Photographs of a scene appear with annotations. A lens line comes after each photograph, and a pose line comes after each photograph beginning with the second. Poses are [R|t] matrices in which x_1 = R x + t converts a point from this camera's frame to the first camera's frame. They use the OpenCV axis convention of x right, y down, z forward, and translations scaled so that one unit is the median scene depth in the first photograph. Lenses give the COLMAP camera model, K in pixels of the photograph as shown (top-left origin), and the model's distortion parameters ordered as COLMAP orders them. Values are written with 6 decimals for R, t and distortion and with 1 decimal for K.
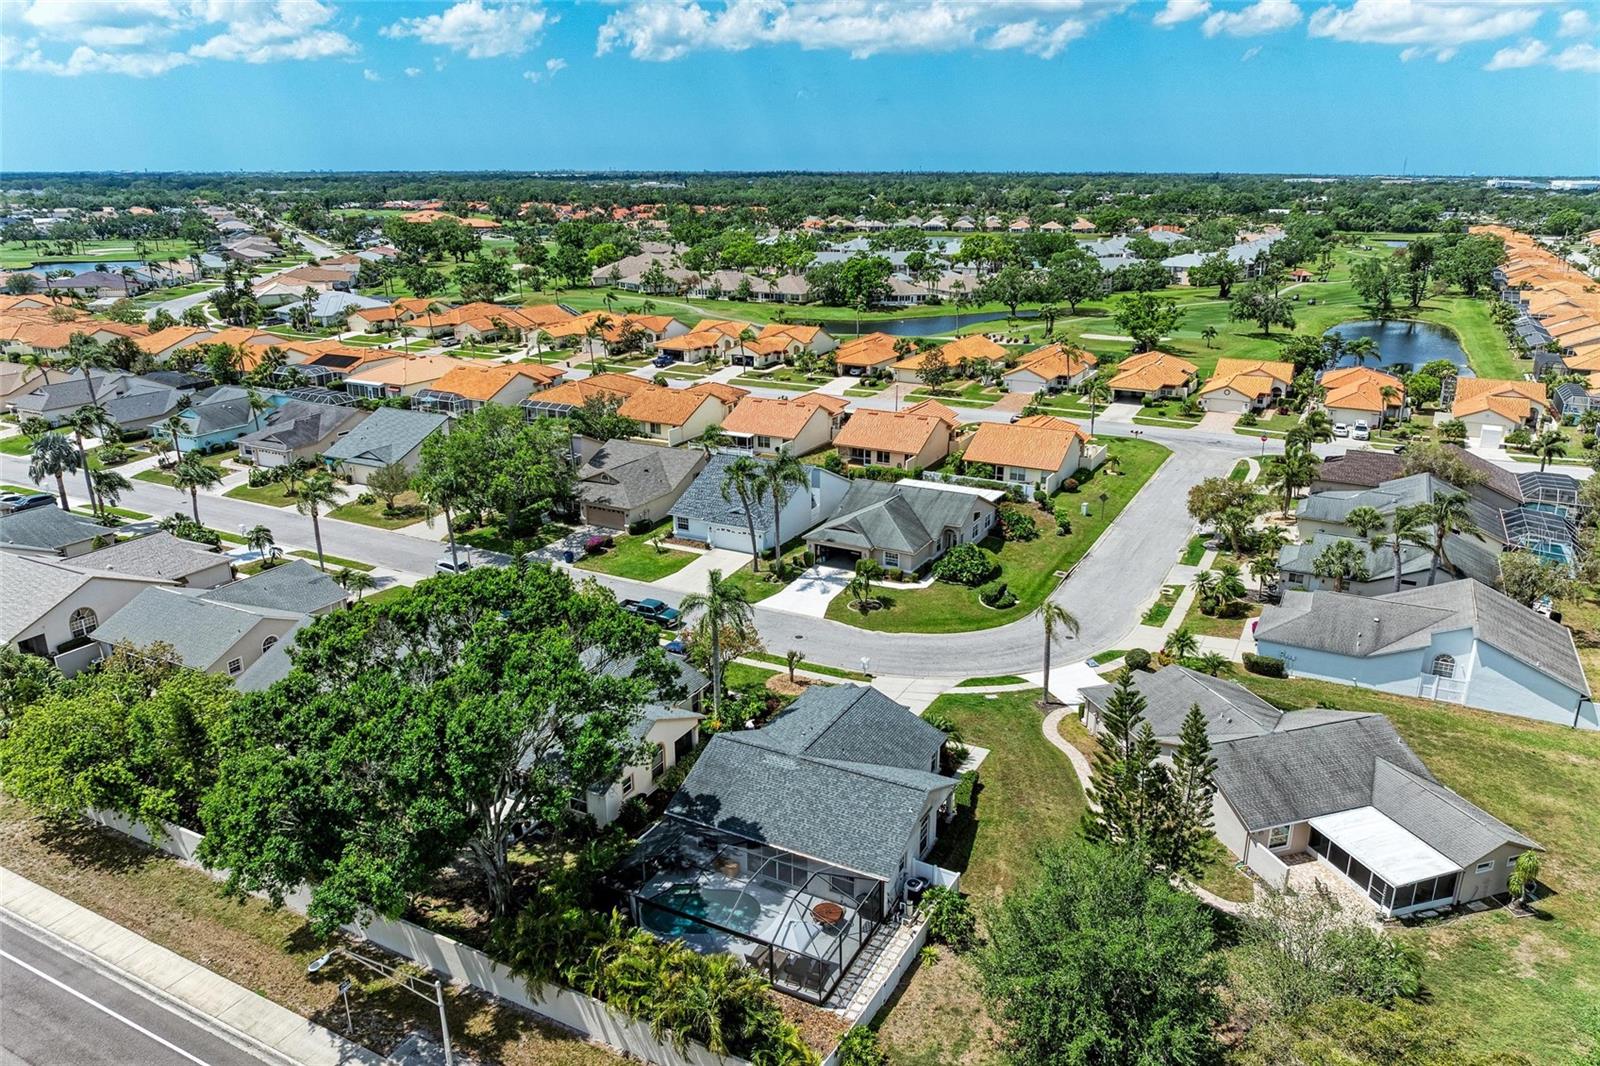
lens RADIAL K [[1133.0, 0, 757.0], [0, 1133.0, 538.4], [0, 0, 1]] dist [-0.019291, -0.002562]
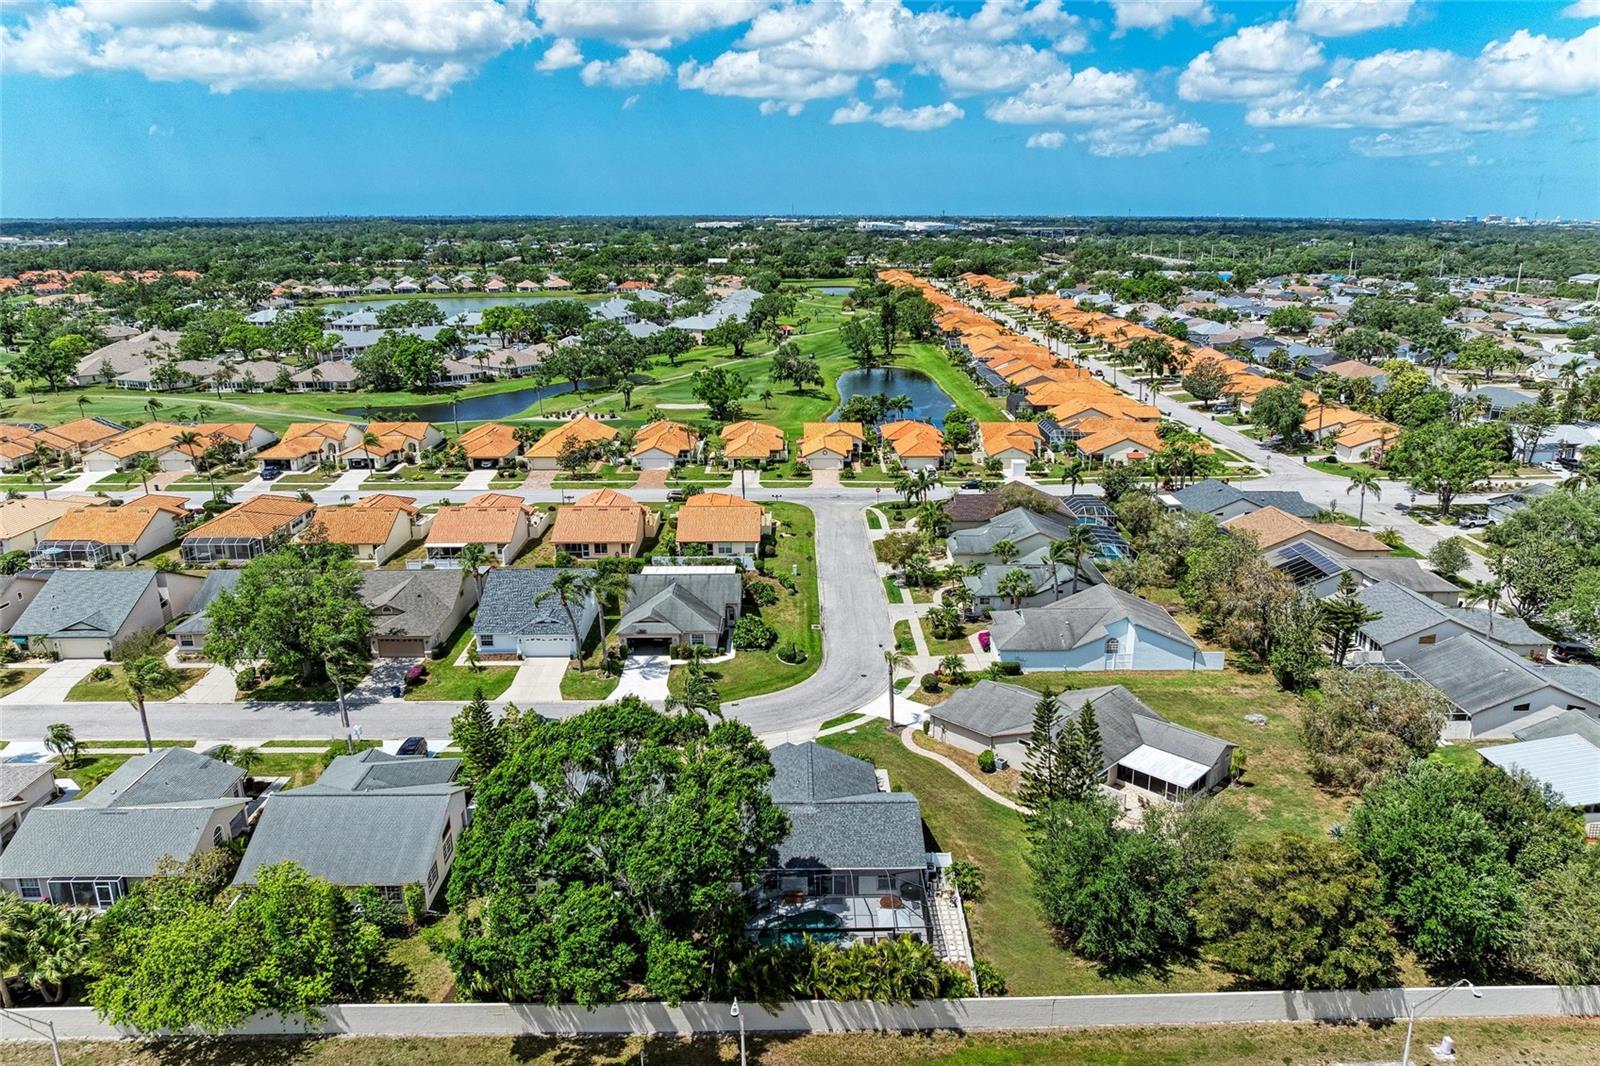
lens RADIAL K [[1157.5, 0, 800.0], [0, 1157.5, 533.0], [0, 0, 1]] dist [-0.013177, -0.003161]
pose [[0.871198, -0.133138, 0.472534, -0.176042], [0.154746, 0.987930, -0.006948, -0.034034], [-0.465905, 0.079176, 0.881285, -0.063572]]
